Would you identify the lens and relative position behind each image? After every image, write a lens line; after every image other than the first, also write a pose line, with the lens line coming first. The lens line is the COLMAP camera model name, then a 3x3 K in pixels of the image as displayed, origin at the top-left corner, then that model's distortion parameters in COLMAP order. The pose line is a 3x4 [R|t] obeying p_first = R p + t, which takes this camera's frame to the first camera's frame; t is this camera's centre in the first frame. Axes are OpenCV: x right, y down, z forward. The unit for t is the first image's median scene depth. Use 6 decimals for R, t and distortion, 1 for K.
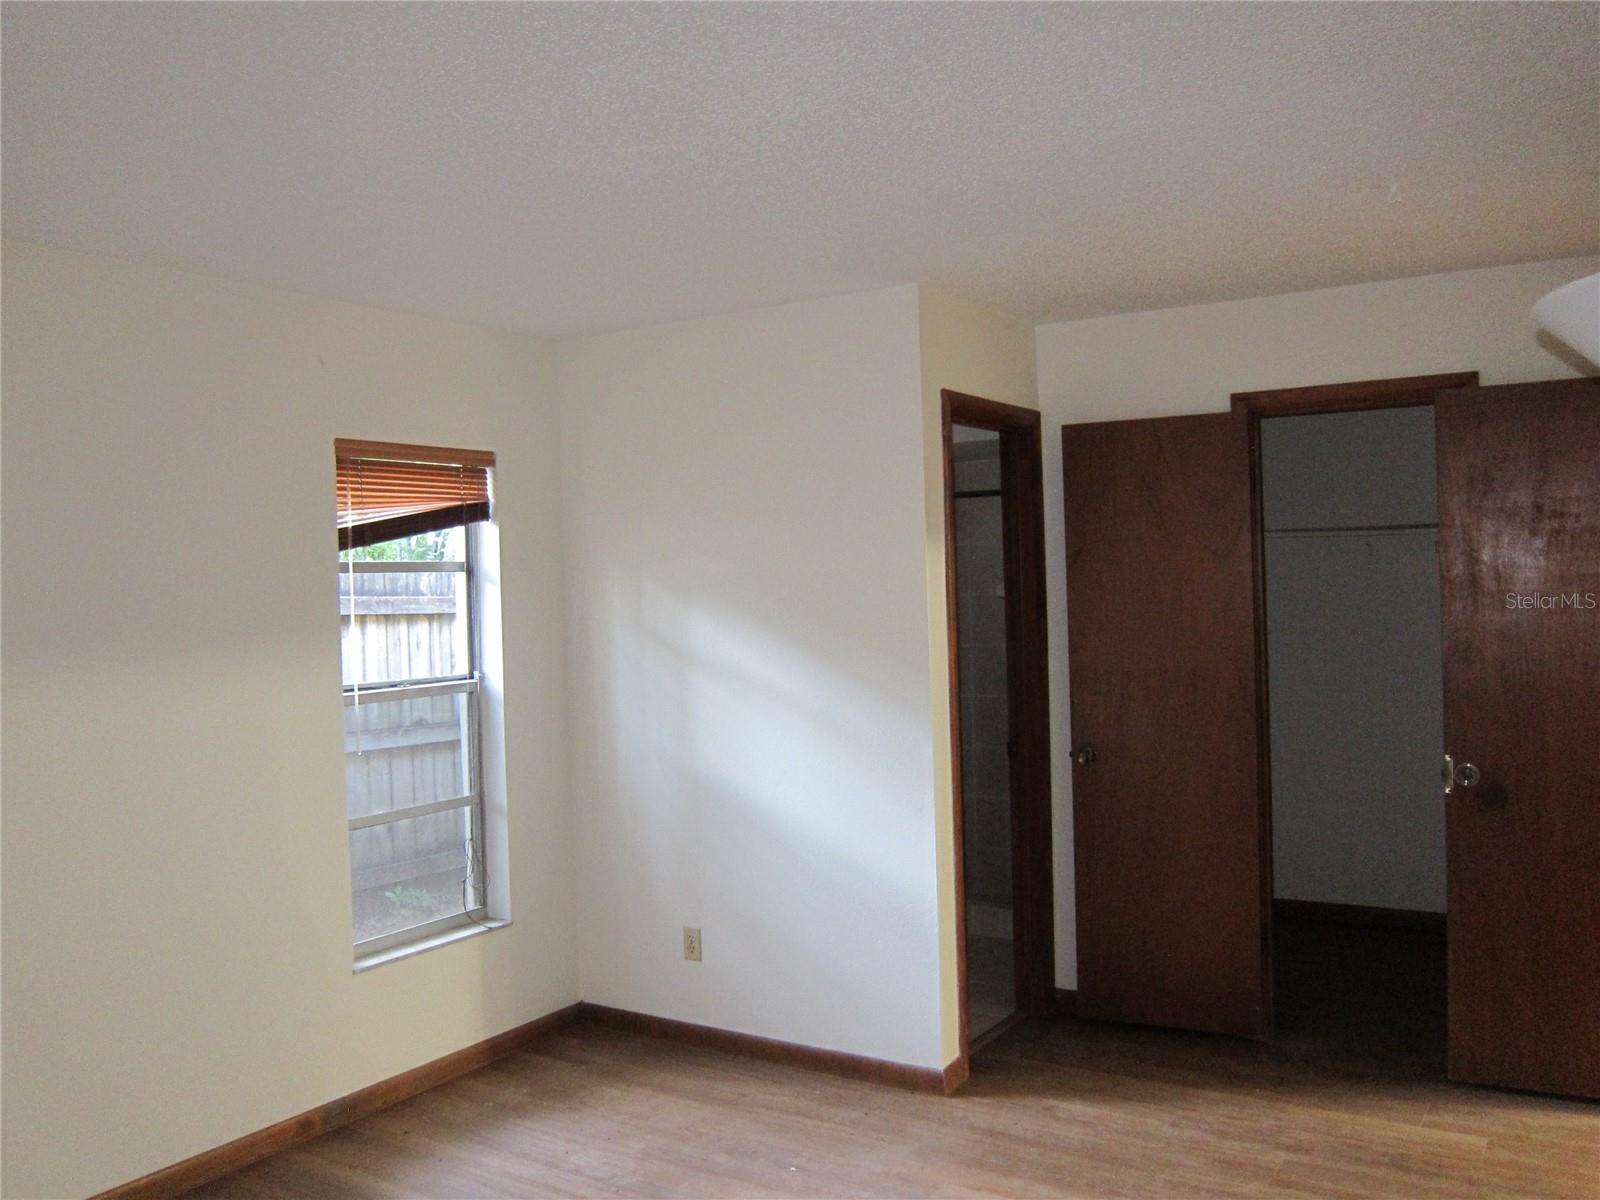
lens RADIAL K [[1337.9, 0, 792.6], [0, 1337.9, 606.7], [0, 0, 1]] dist [-0.062915, 0.021289]
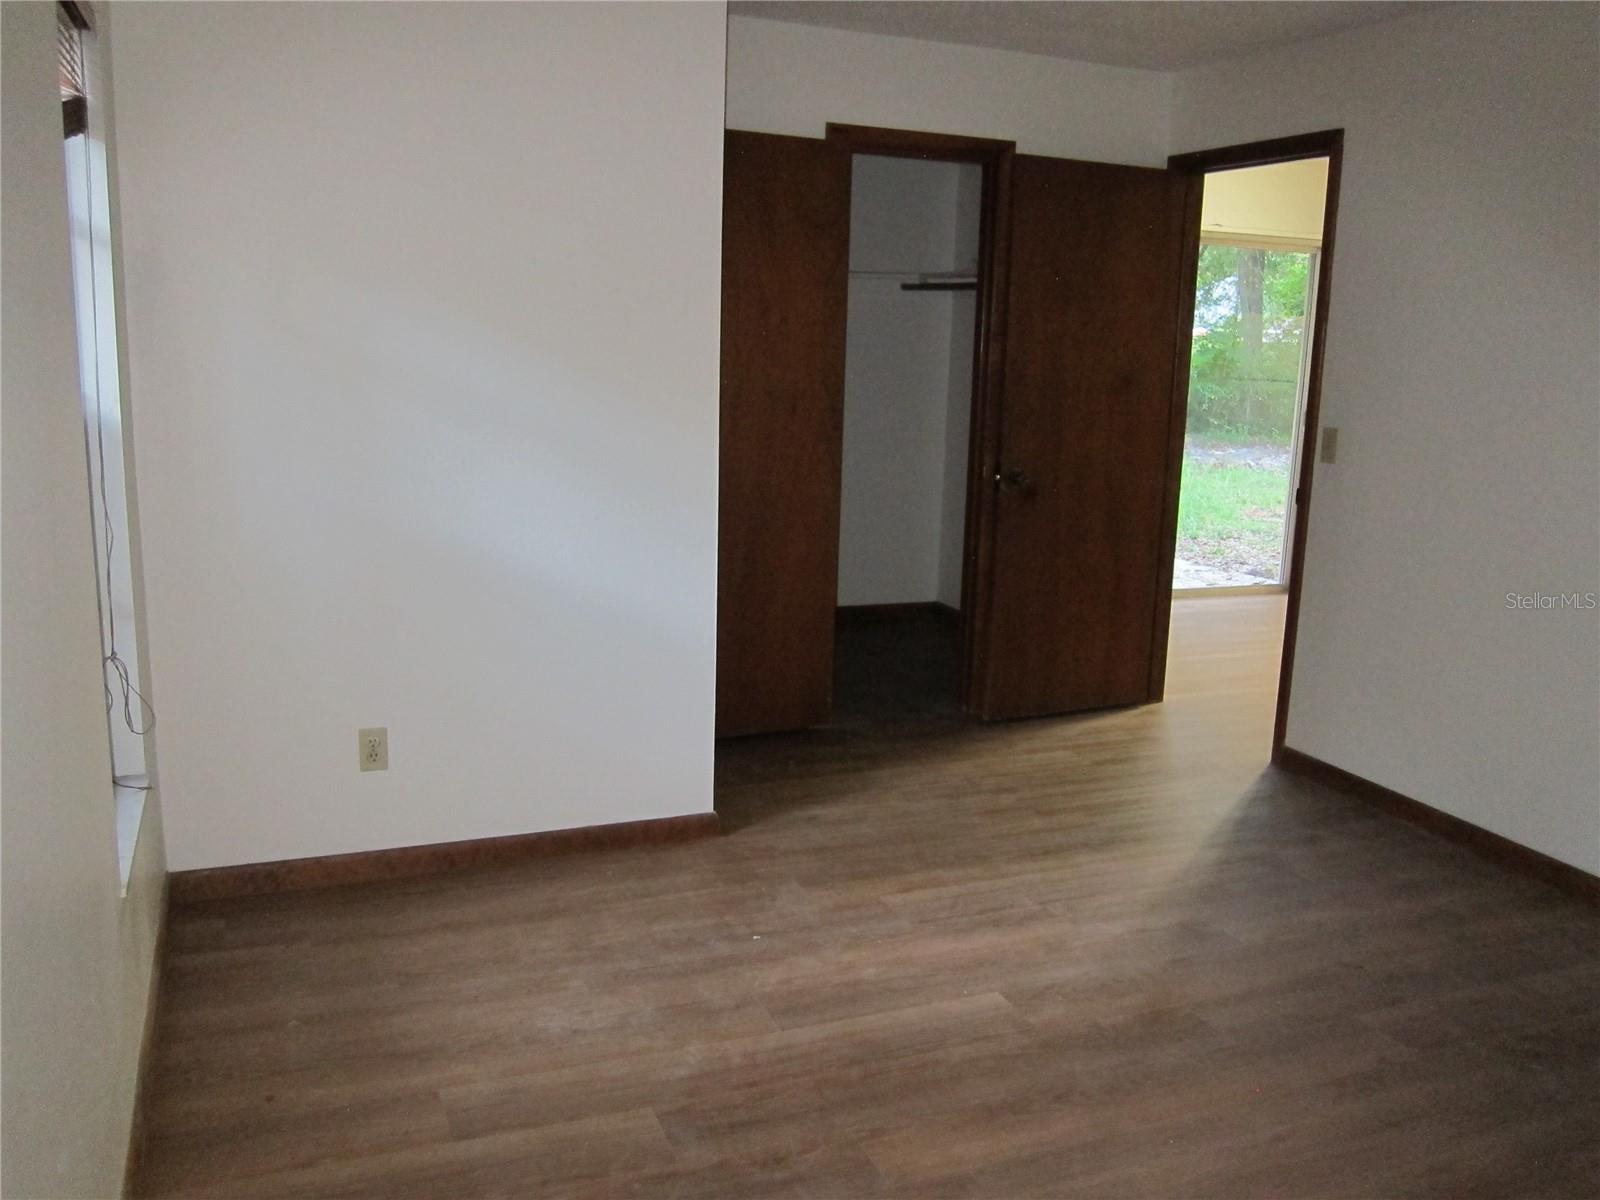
lens RADIAL K [[1337.9, 0, 804.0], [0, 1337.9, 595.6], [0, 0, 1]] dist [-0.062915, 0.021289]
pose [[0.572950, -0.116183, 0.811314, -0.620820], [-0.030650, 0.986172, 0.162869, 0.038623], [-0.819017, -0.118183, 0.561466, 0.434440]]
